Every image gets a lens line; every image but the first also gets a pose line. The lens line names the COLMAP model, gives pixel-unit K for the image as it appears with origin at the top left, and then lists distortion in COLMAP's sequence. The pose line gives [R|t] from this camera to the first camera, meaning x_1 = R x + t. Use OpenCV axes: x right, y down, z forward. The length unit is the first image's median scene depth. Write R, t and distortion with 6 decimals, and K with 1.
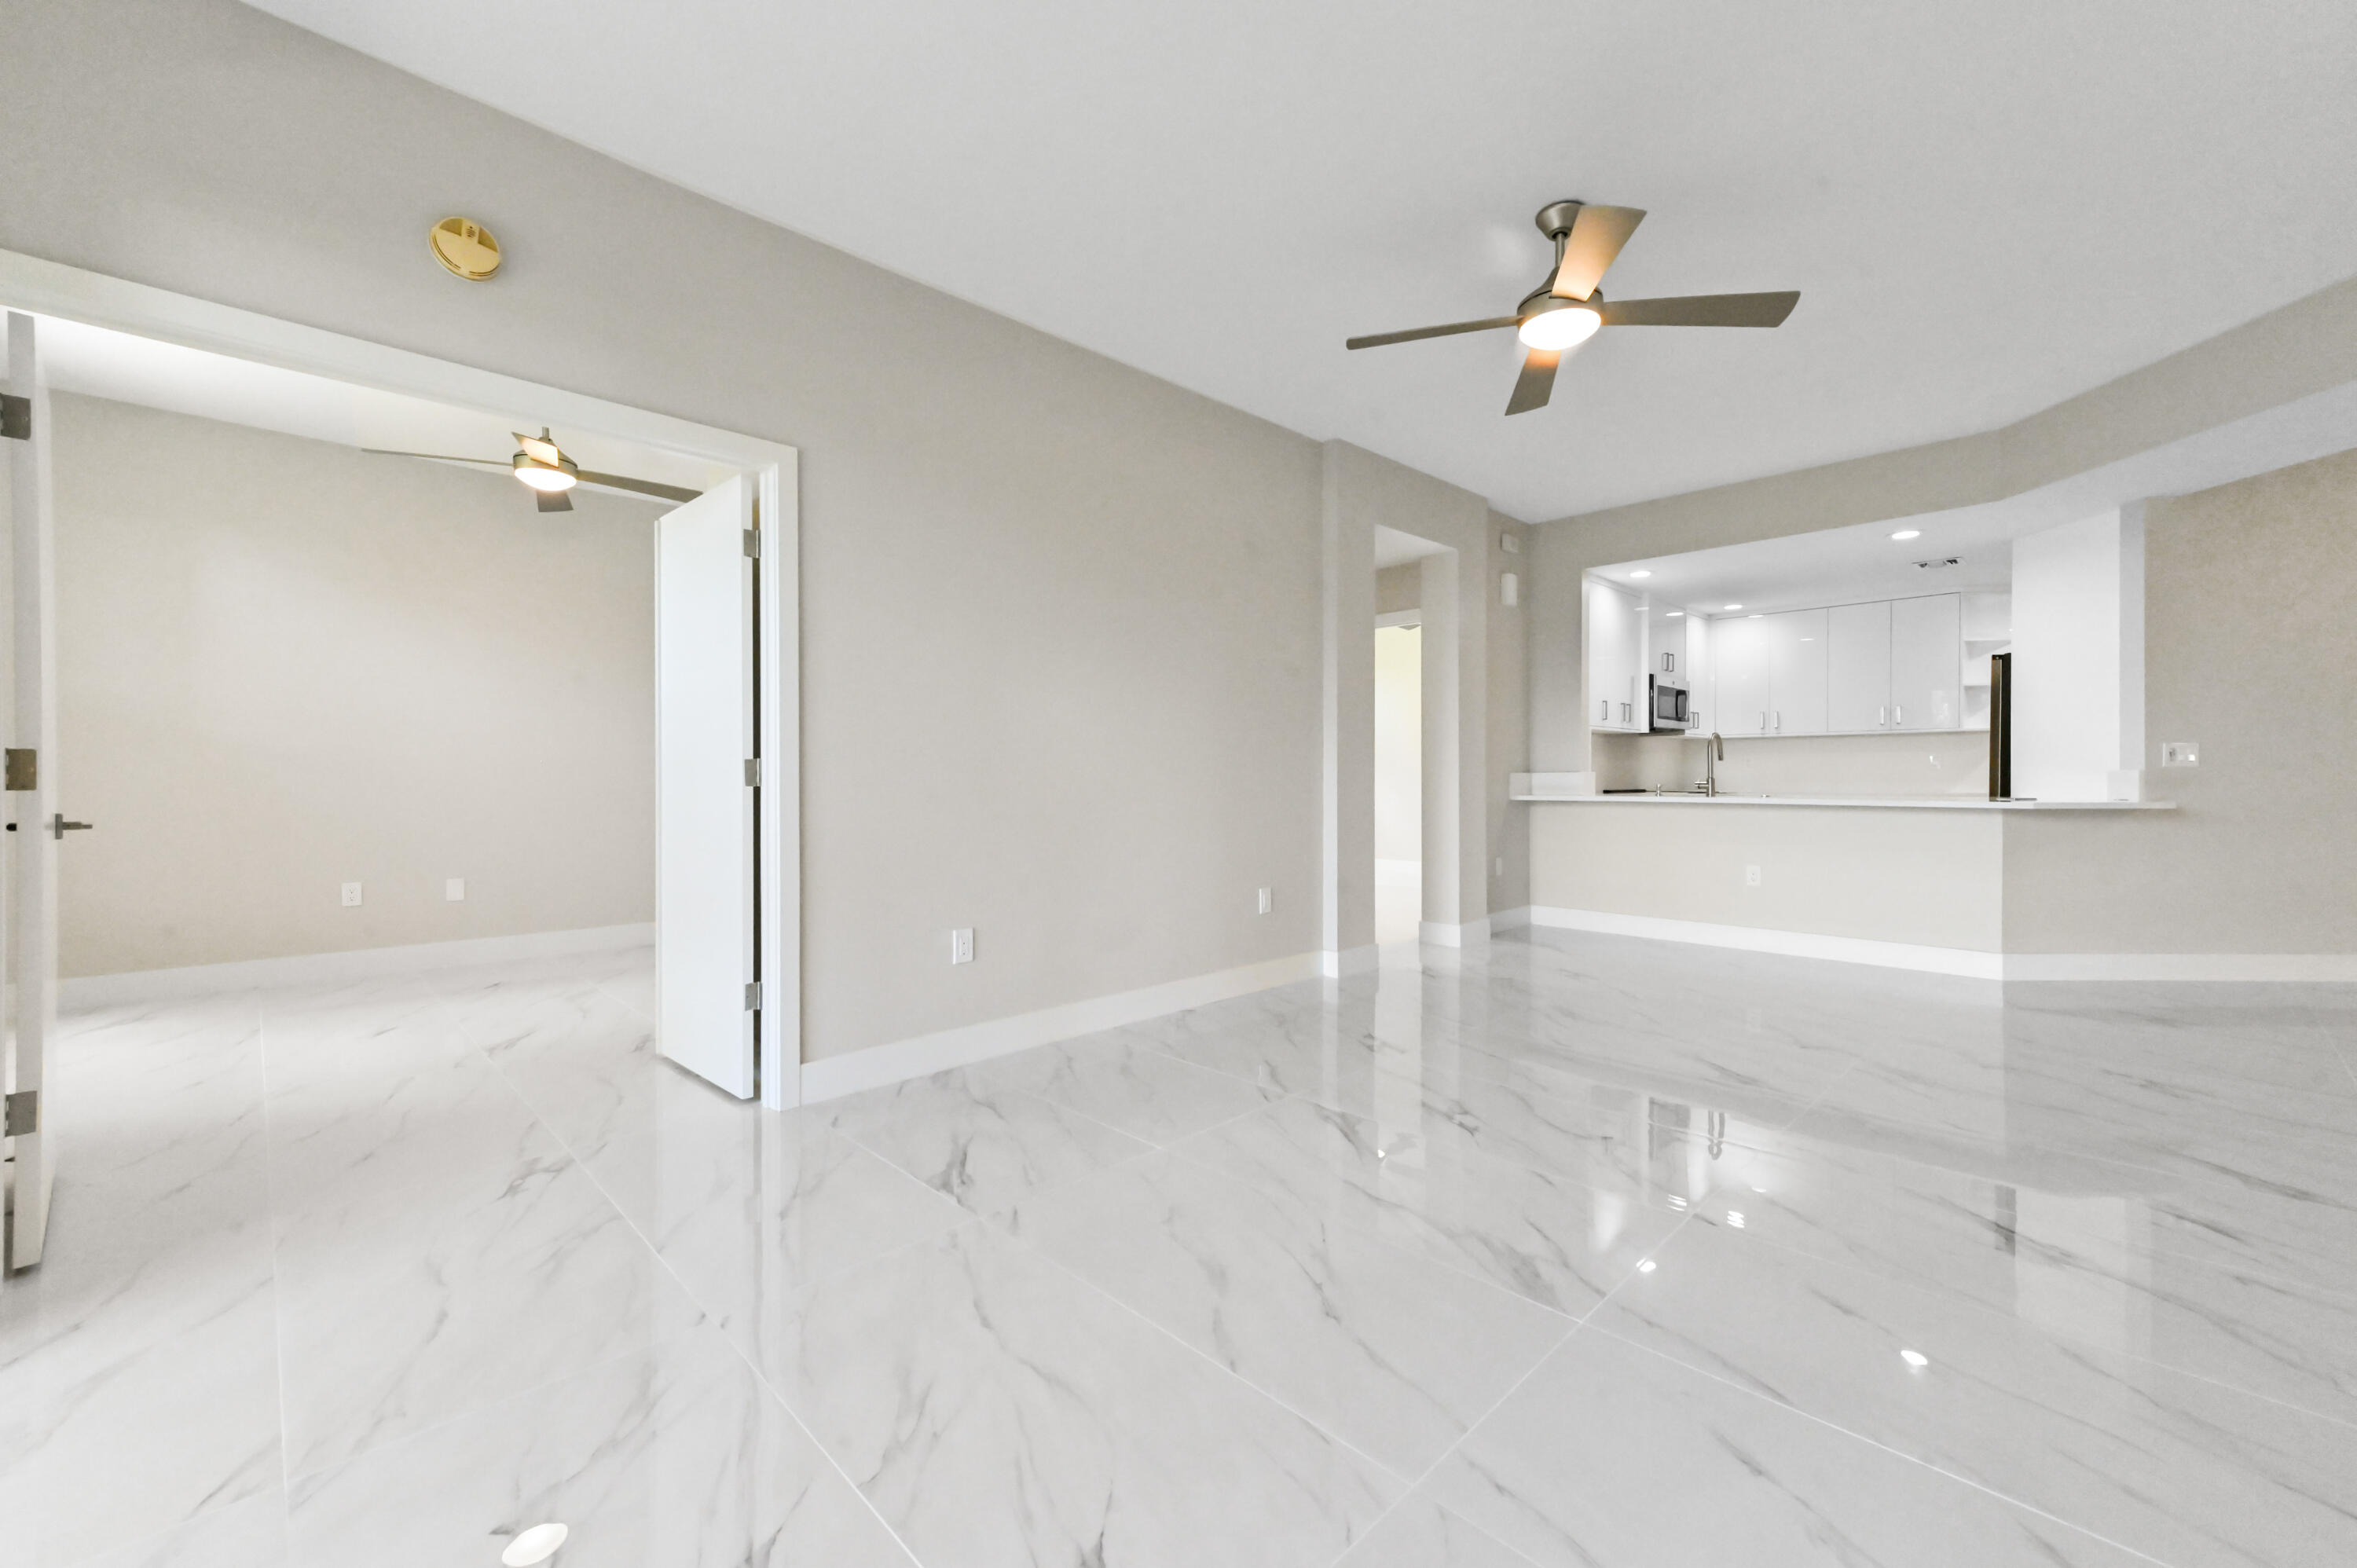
lens RADIAL K [[936.7, 0, 1176.2], [0, 936.7, 788.3], [0, 0, 1]] dist [0.016759, -0.000002]
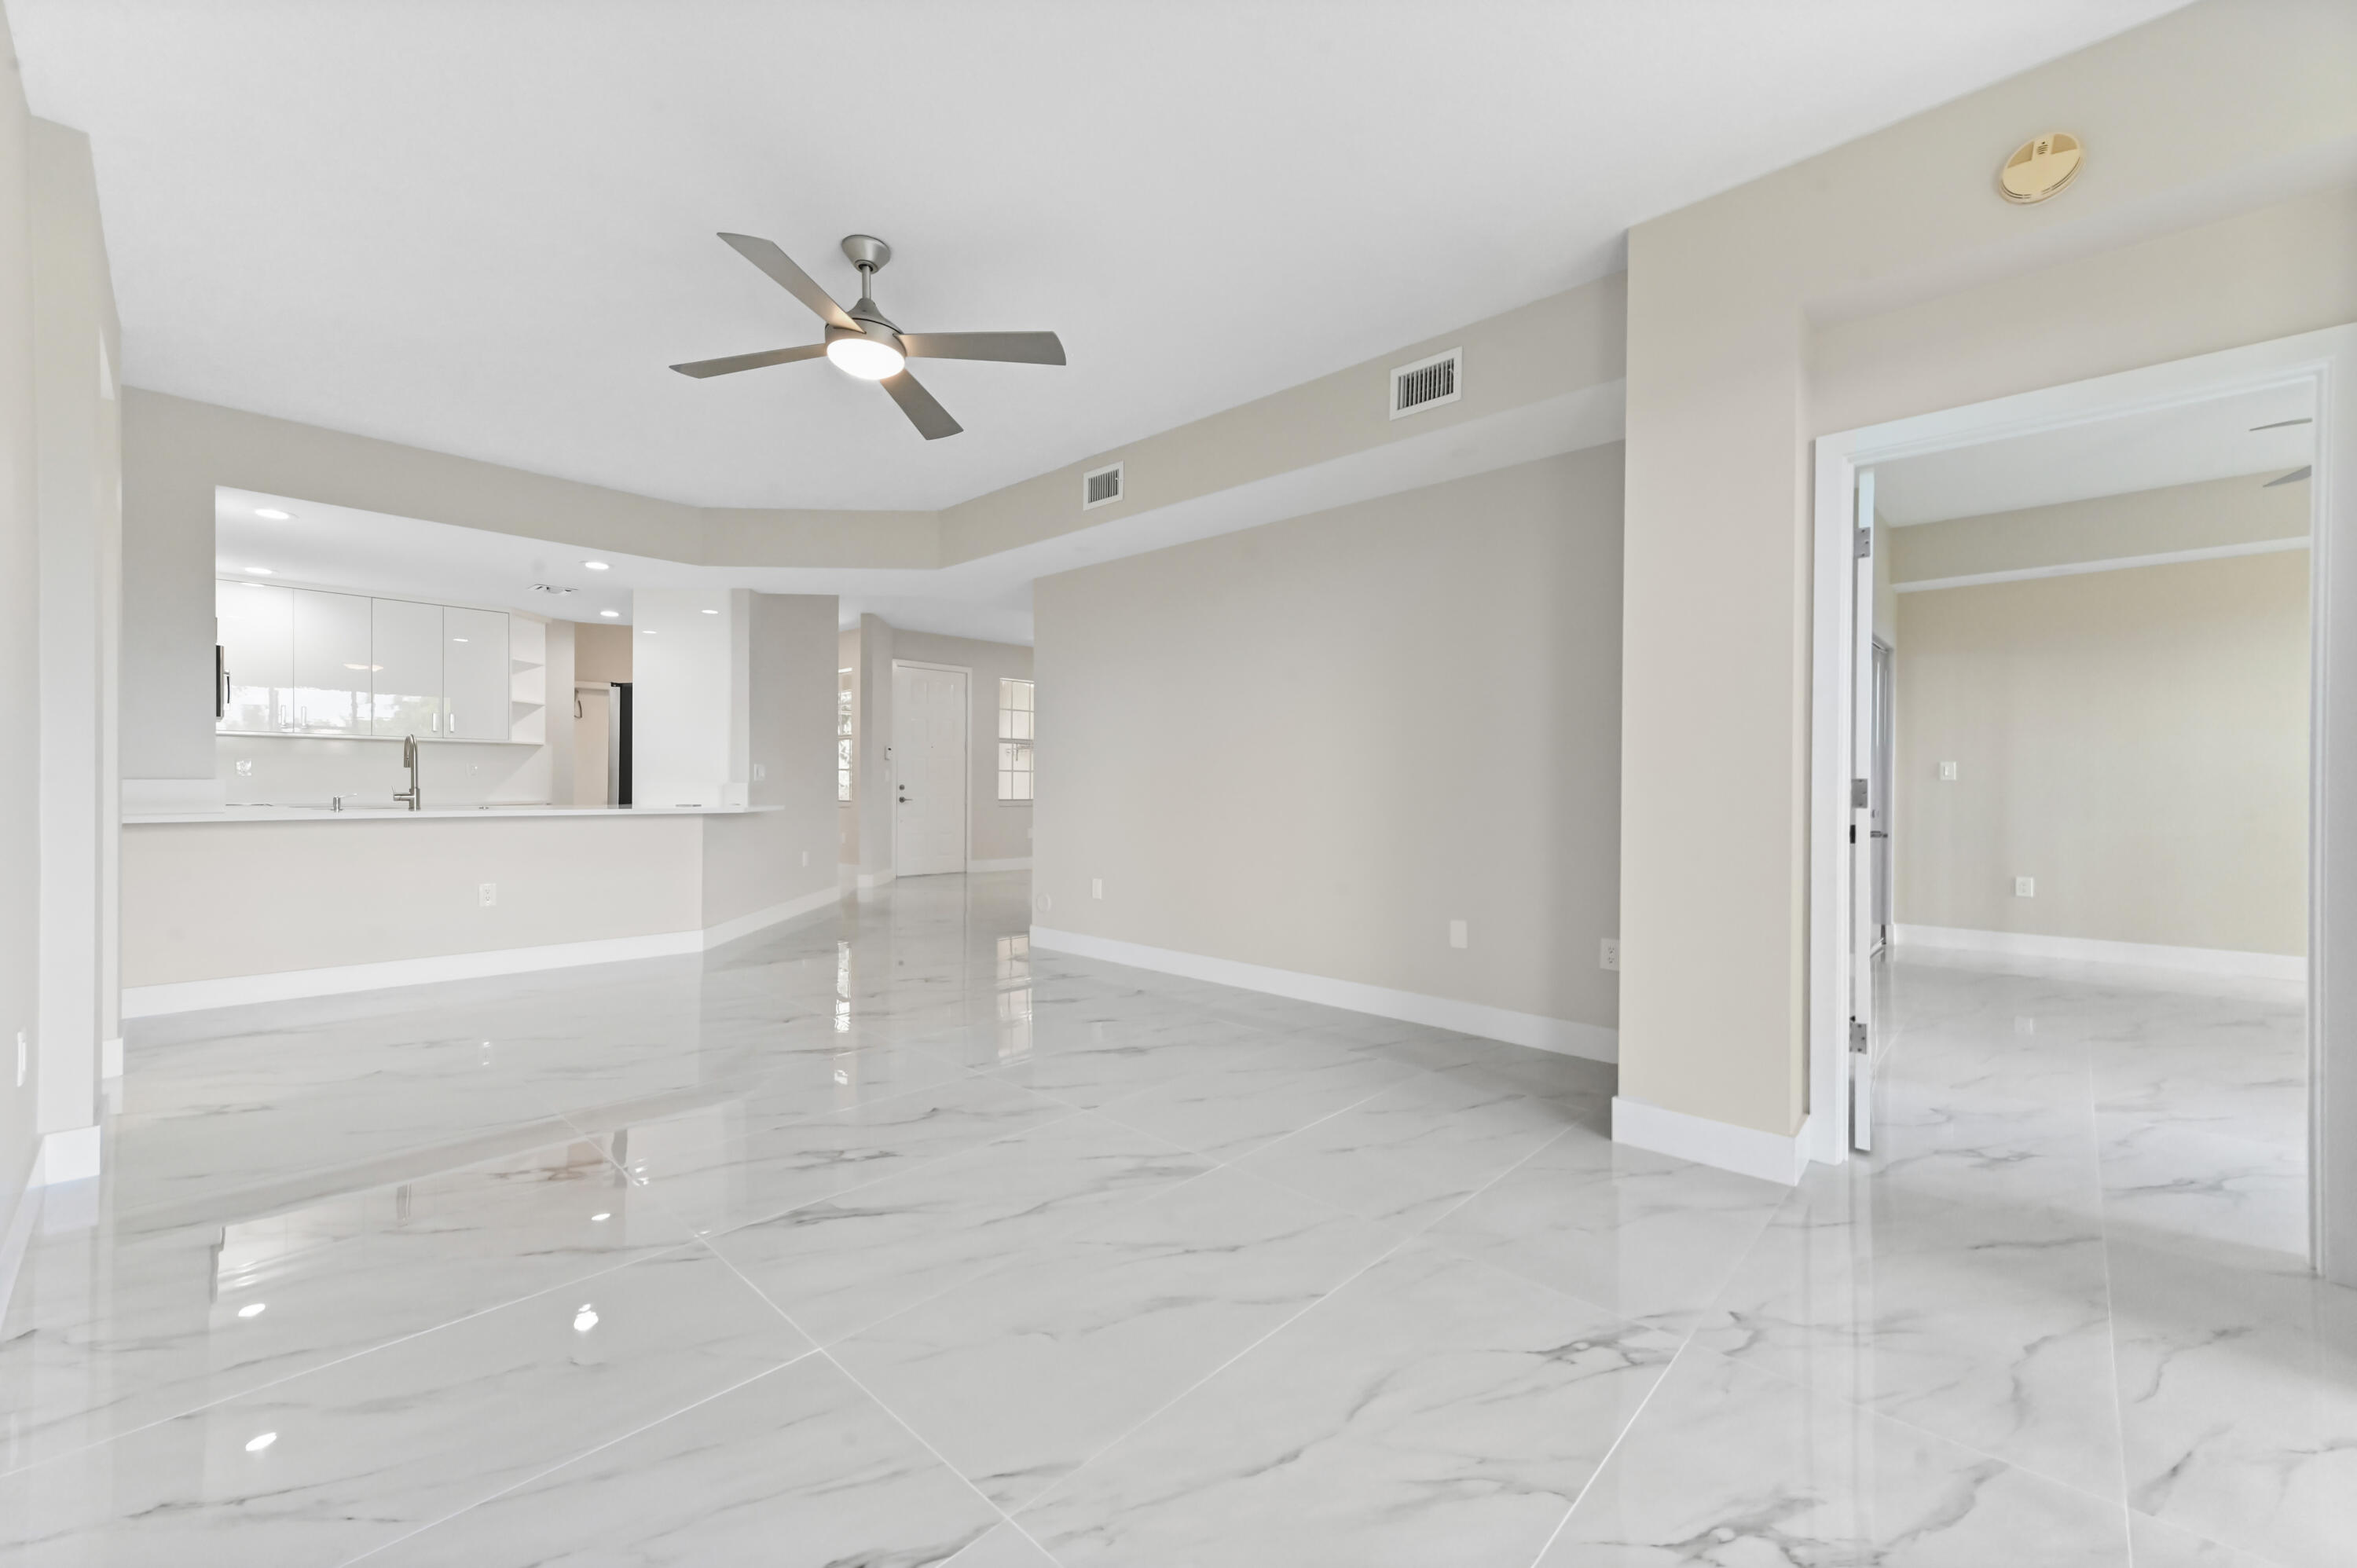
lens RADIAL K [[936.7, 0, 1176.2], [0, 936.7, 788.3], [0, 0, 1]] dist [0.016759, -0.000002]
pose [[-0.039801, -0.001507, 0.999206, -0.641588], [0.006878, 0.999975, 0.001782, -0.015839], [-0.999184, 0.006943, -0.039790, 0.702403]]
